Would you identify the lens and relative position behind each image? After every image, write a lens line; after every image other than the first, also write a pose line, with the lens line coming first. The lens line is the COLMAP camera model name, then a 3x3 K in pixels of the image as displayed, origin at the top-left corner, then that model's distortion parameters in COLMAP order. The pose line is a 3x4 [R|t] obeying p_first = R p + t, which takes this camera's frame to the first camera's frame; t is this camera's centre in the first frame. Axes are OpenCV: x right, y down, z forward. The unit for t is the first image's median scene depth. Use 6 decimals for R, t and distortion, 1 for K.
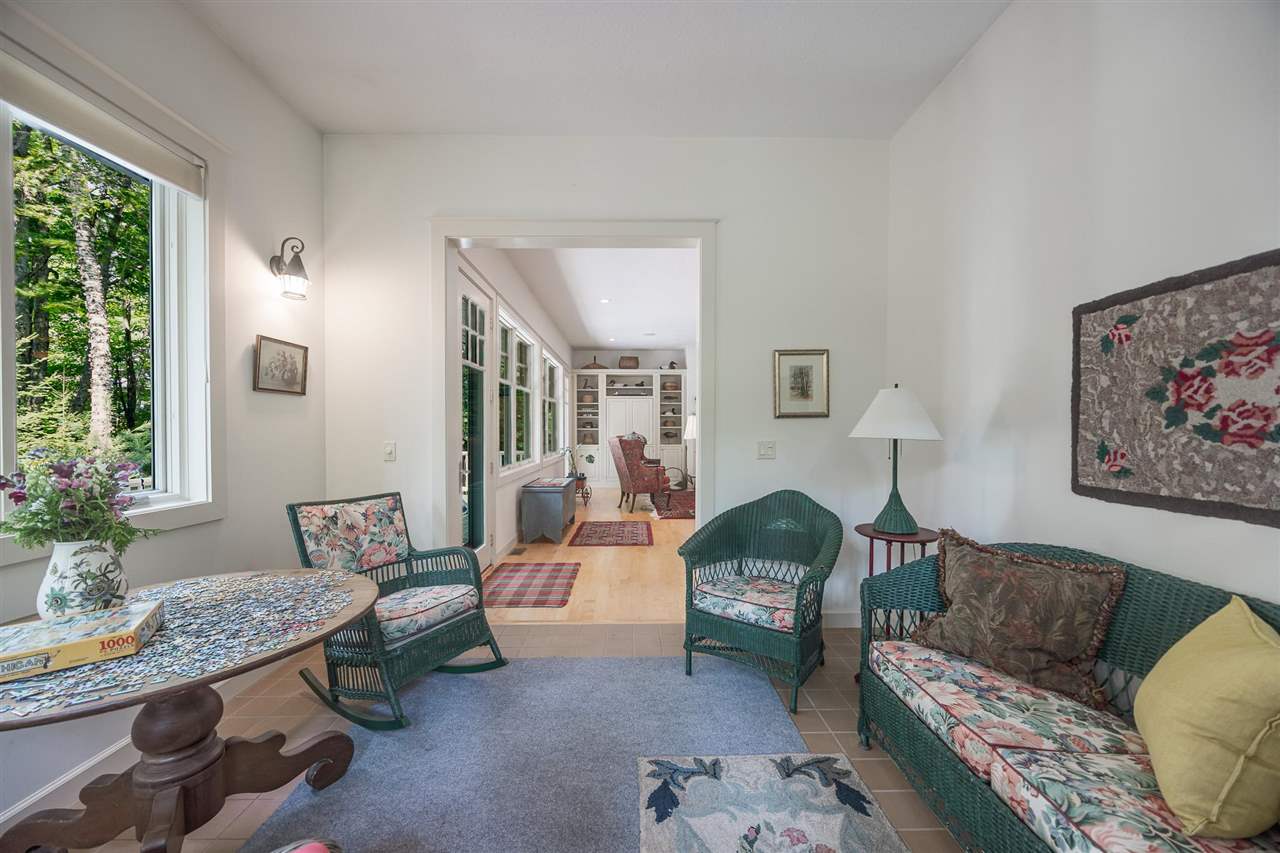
lens RADIAL K [[492.2, 0, 639.7], [0, 492.2, 431.6], [0, 0, 1]] dist [0.002088, -0.000084]
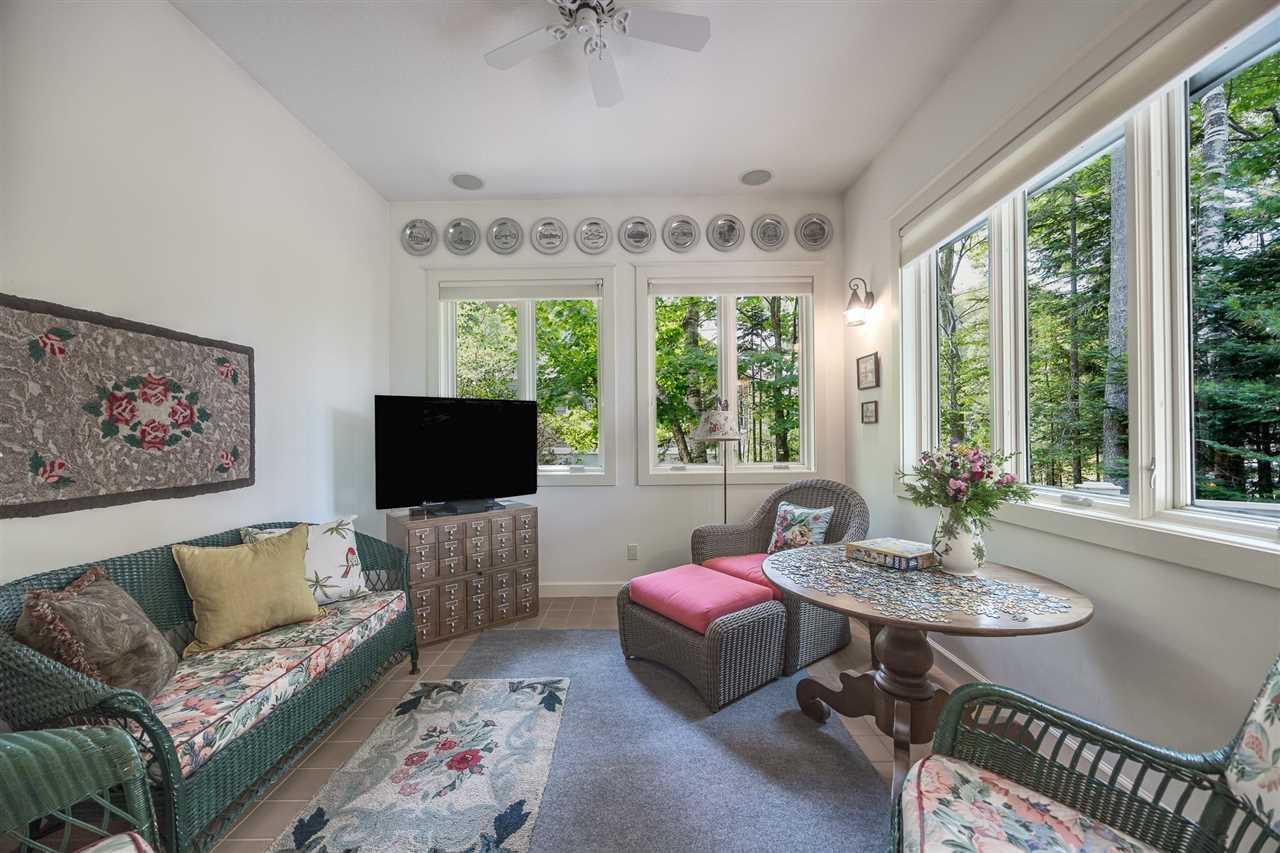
lens RADIAL K [[492.2, 0, 640.1], [0, 492.2, 431.9], [0, 0, 1]] dist [0.002088, -0.000084]
pose [[-0.999696, 0.012566, 0.021210, -0.262484], [0.012608, 0.999919, 0.001810, -0.008149], [-0.021185, 0.002077, -0.999773, 2.185008]]
